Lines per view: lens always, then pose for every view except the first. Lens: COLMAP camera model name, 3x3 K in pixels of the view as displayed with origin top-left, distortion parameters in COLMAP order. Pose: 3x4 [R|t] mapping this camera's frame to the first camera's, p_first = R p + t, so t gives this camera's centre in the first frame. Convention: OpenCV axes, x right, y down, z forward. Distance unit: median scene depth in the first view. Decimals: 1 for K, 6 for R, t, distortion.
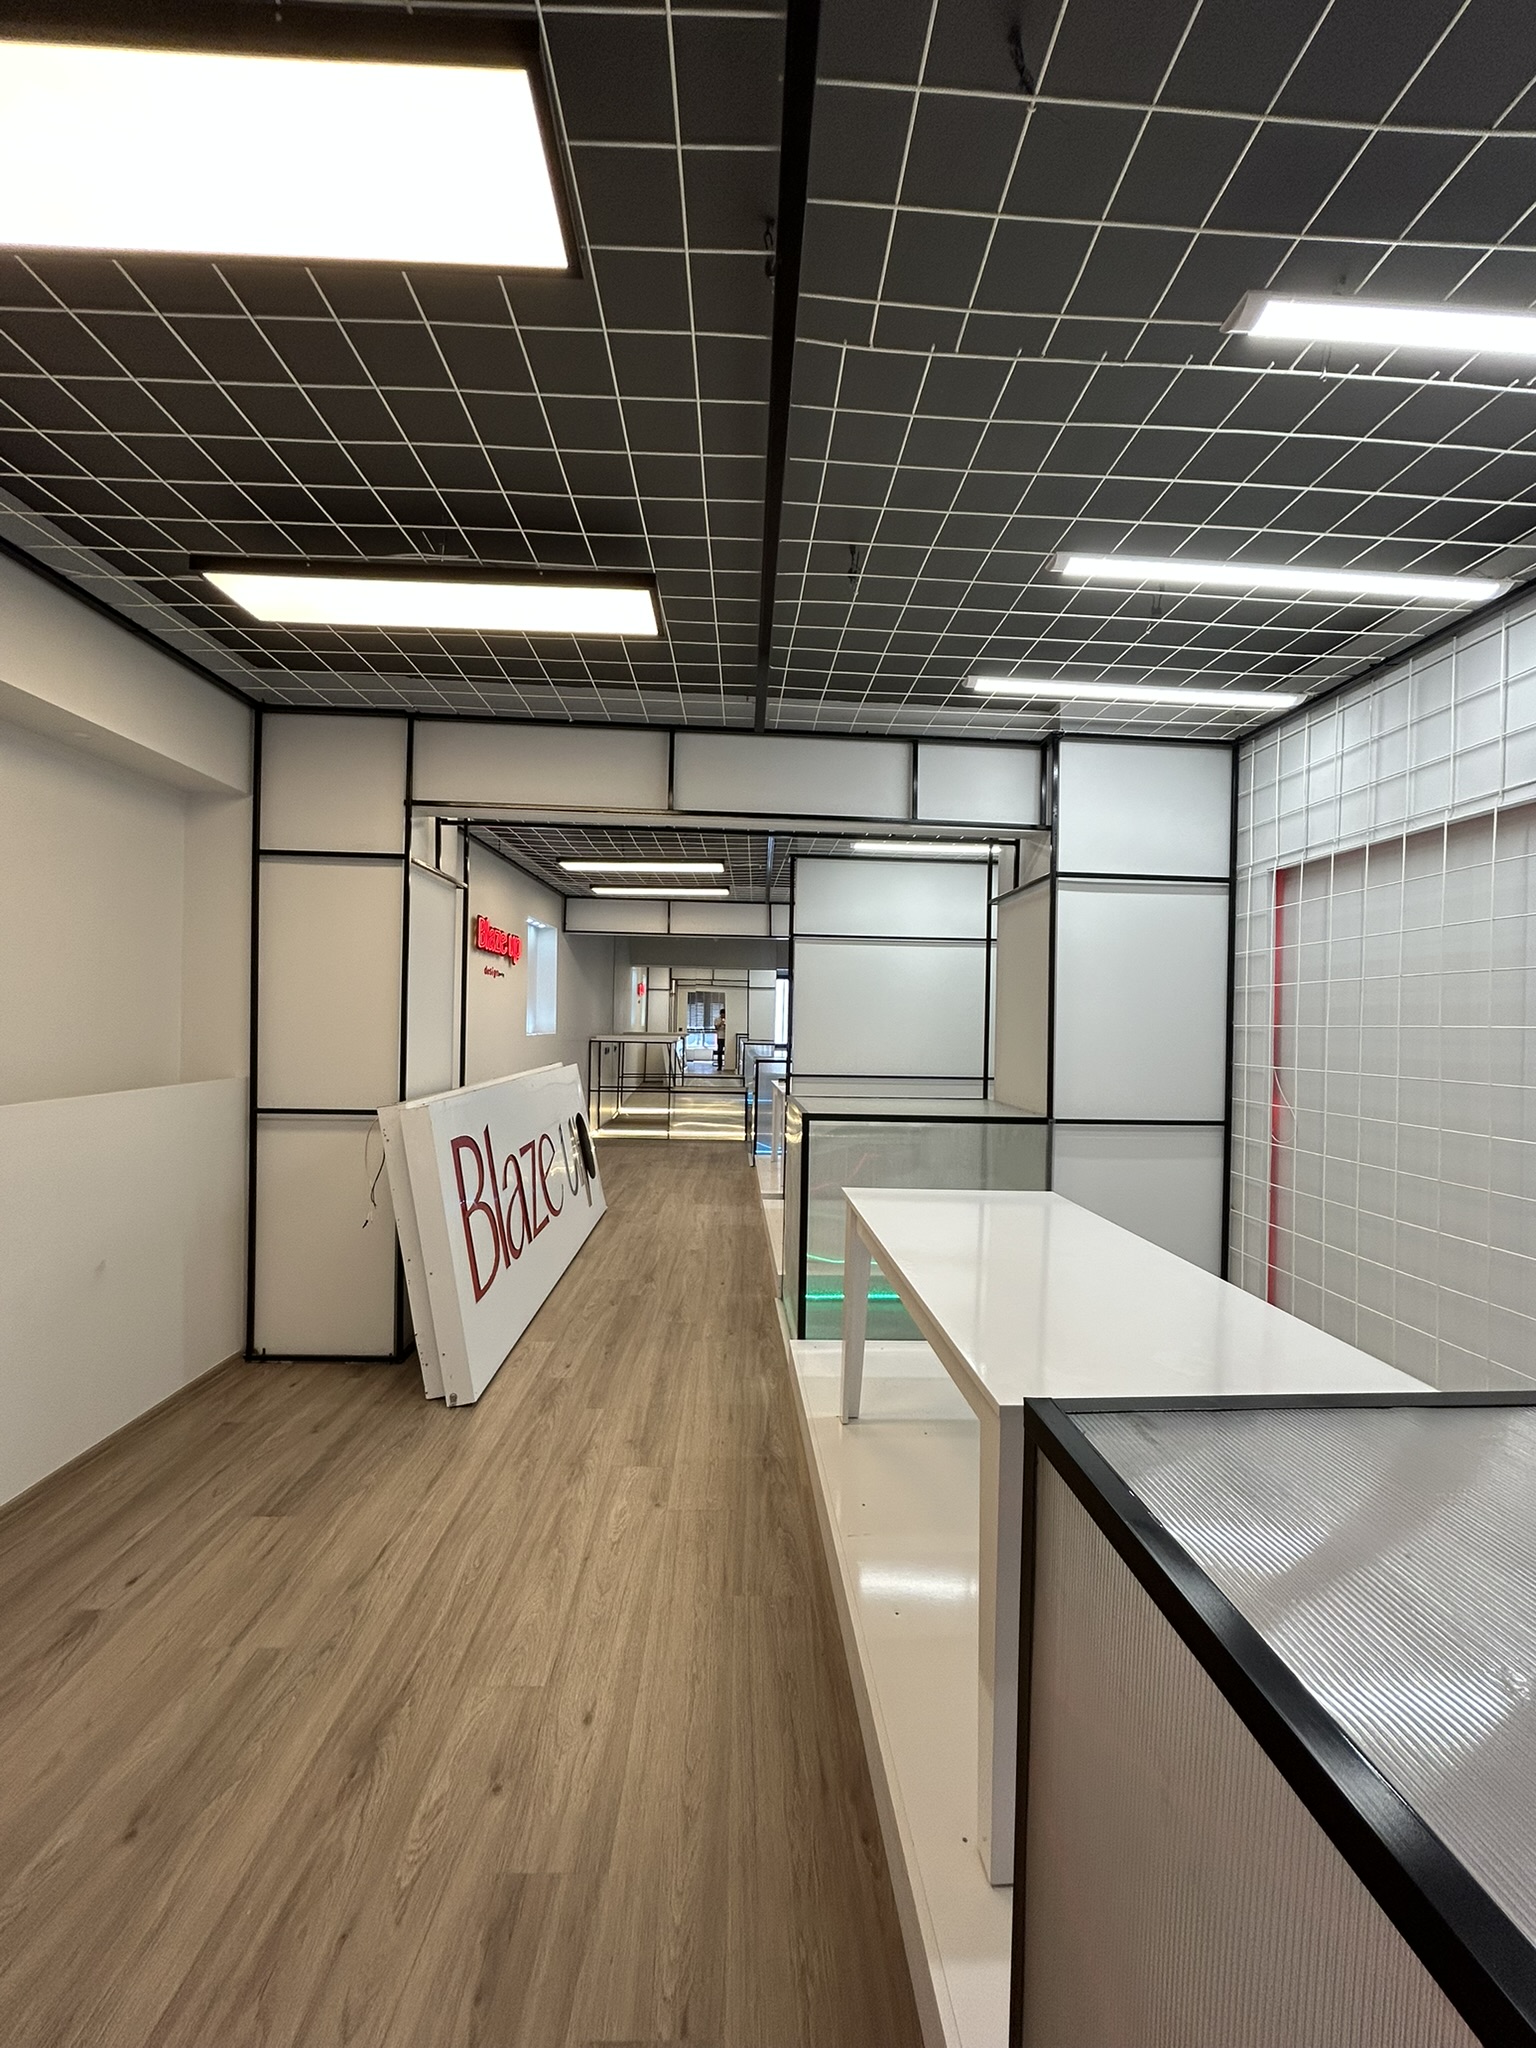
lens RADIAL K [[820.4, 0, 768.0], [0, 820.4, 1024.0], [0, 0, 1]] dist [-0.000348, 0.000111]
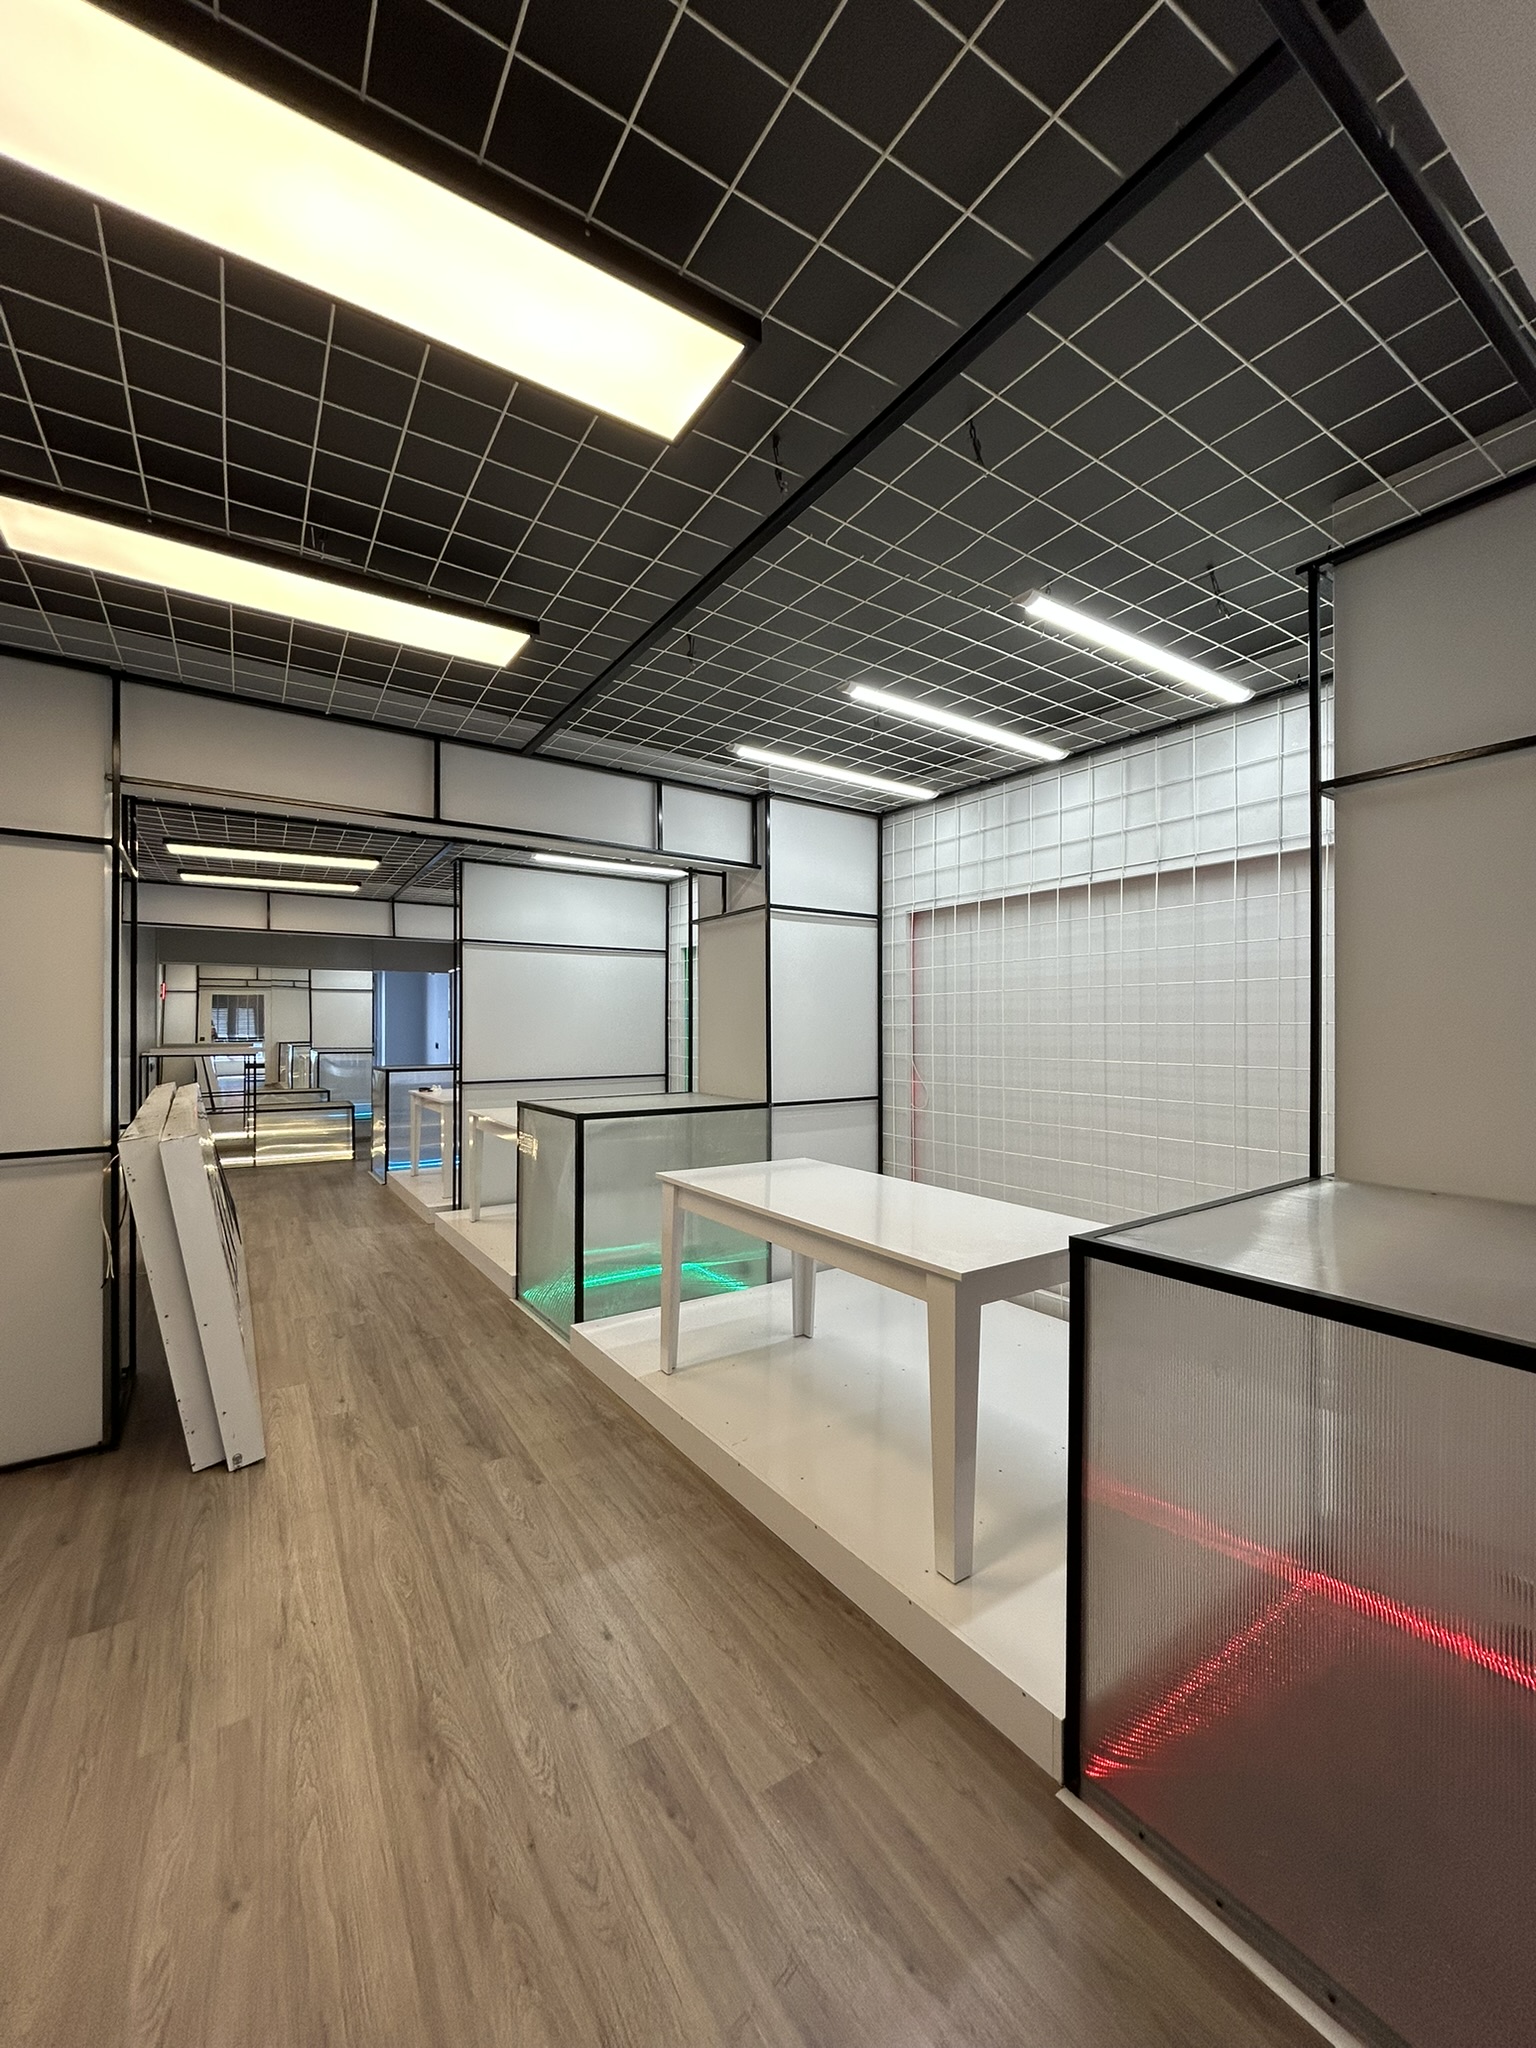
lens RADIAL K [[822.4, 0, 764.6], [0, 822.4, 1022.6], [0, 0, 1]] dist [0.000562, 0.000550]
pose [[0.856616, -0.017829, 0.515647, -0.345620], [0.019084, 0.999814, 0.002867, -0.010987], [-0.515602, 0.007384, 0.856796, -0.066309]]
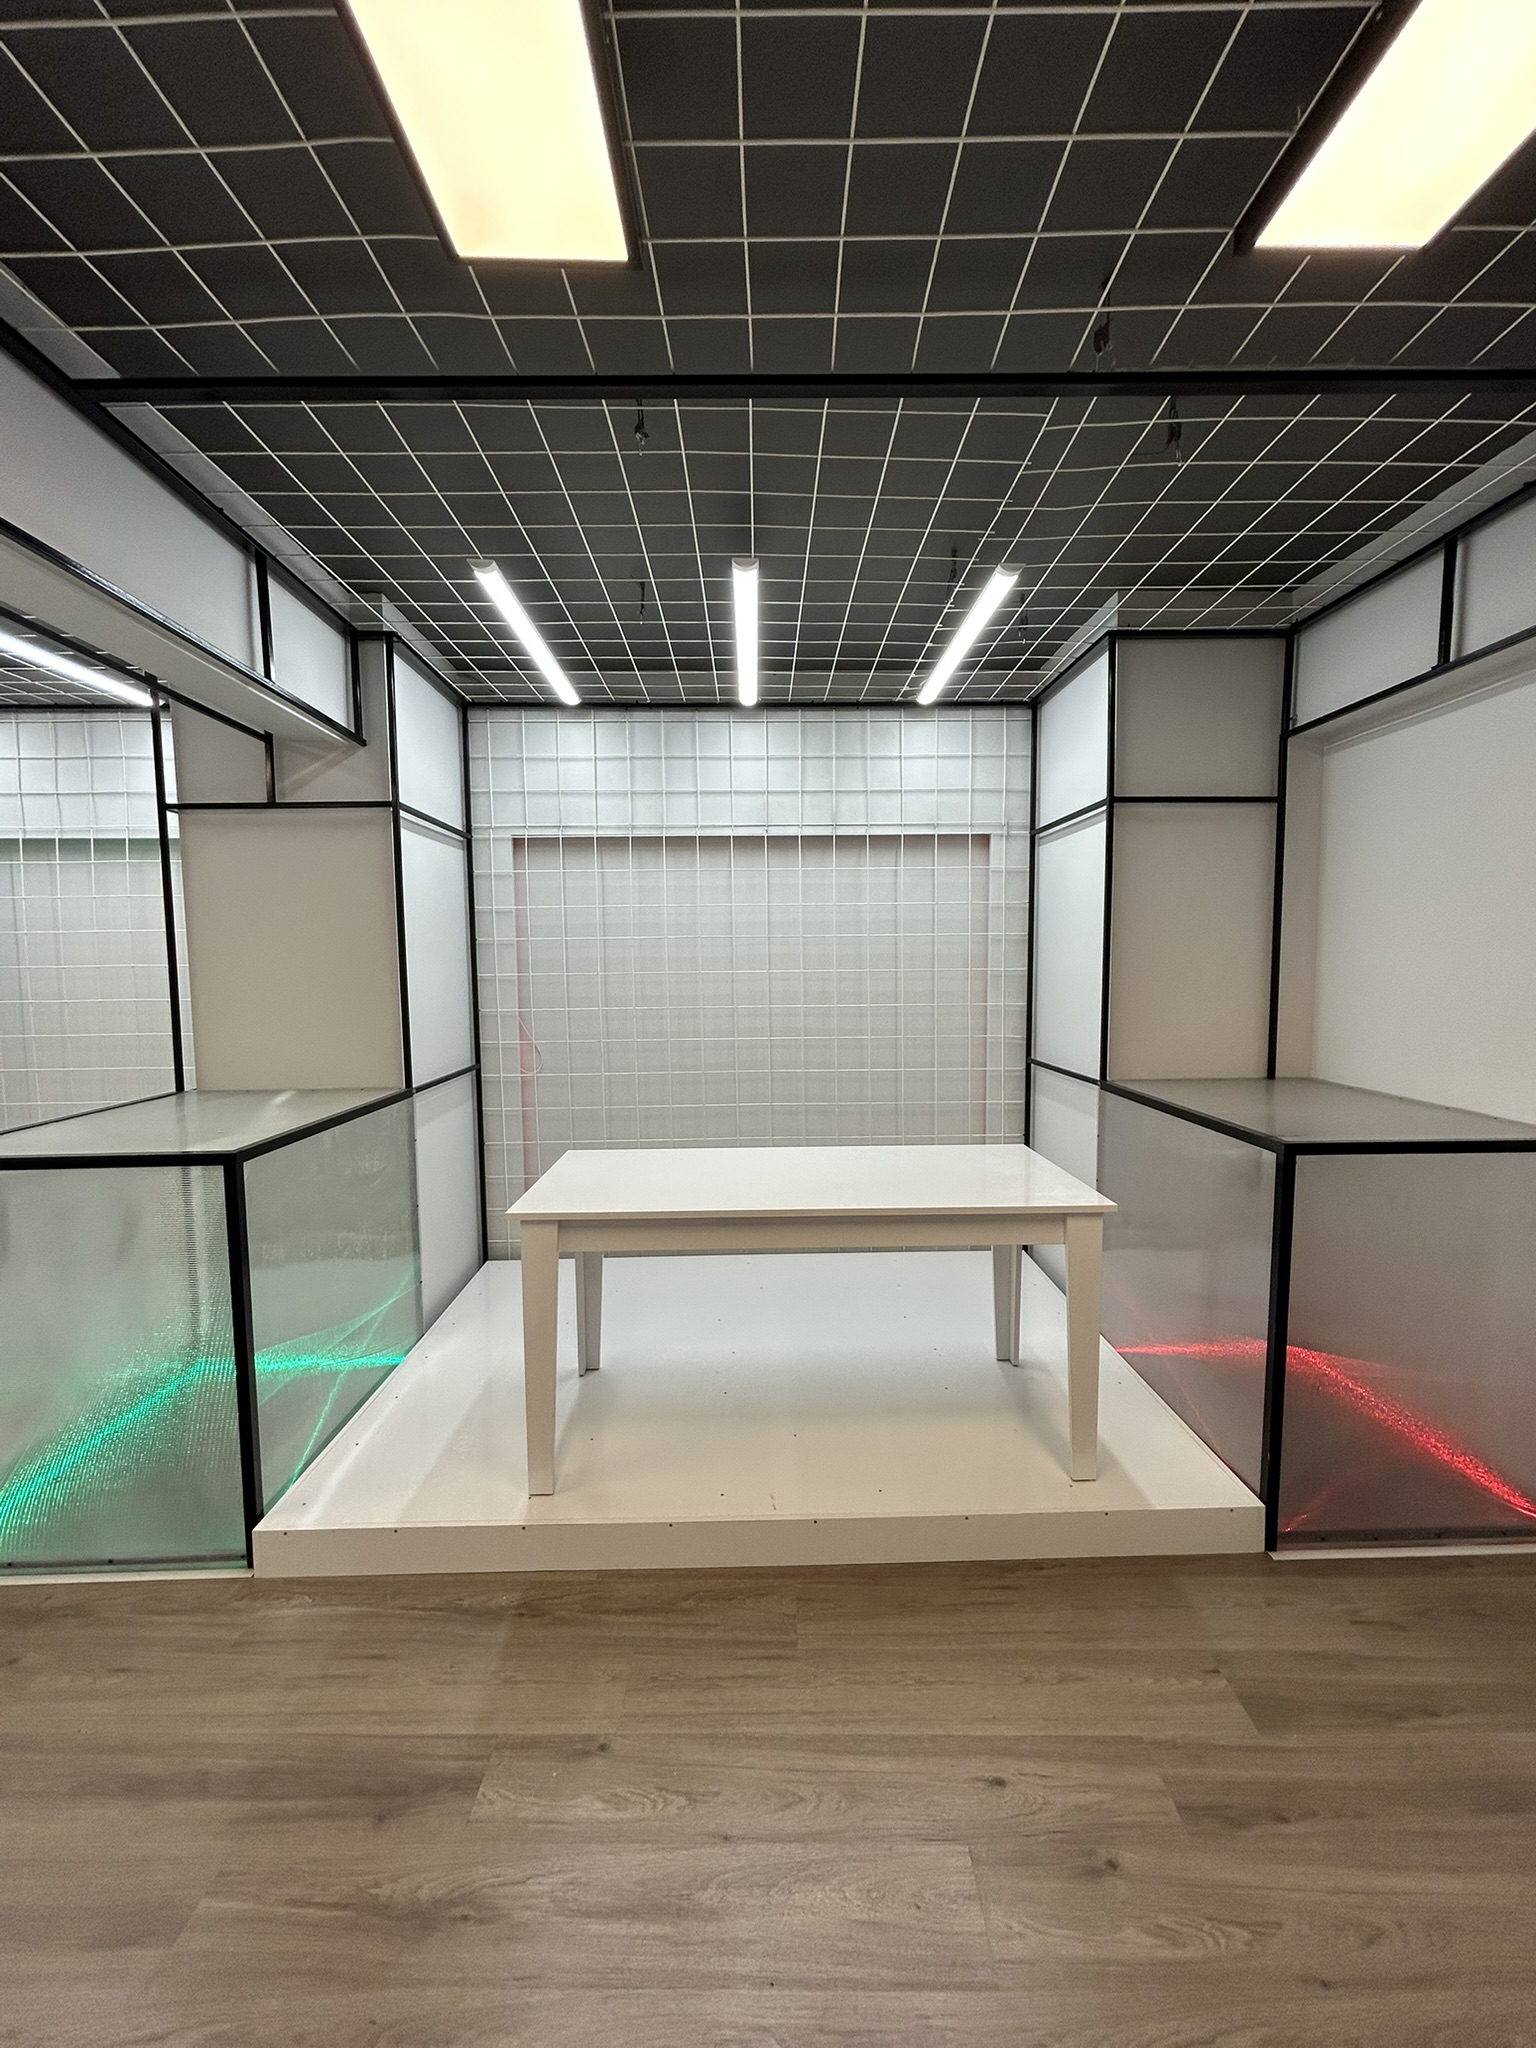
lens RADIAL K [[824.2, 0, 769.0], [0, 824.2, 1024.7], [0, 0, 1]] dist [-0.002150, 0.000798]
pose [[0.035625, -0.097773, 0.994571, -0.587499], [0.012580, 0.995168, 0.097382, -0.038535], [-0.999286, 0.009042, 0.036682, 0.680712]]
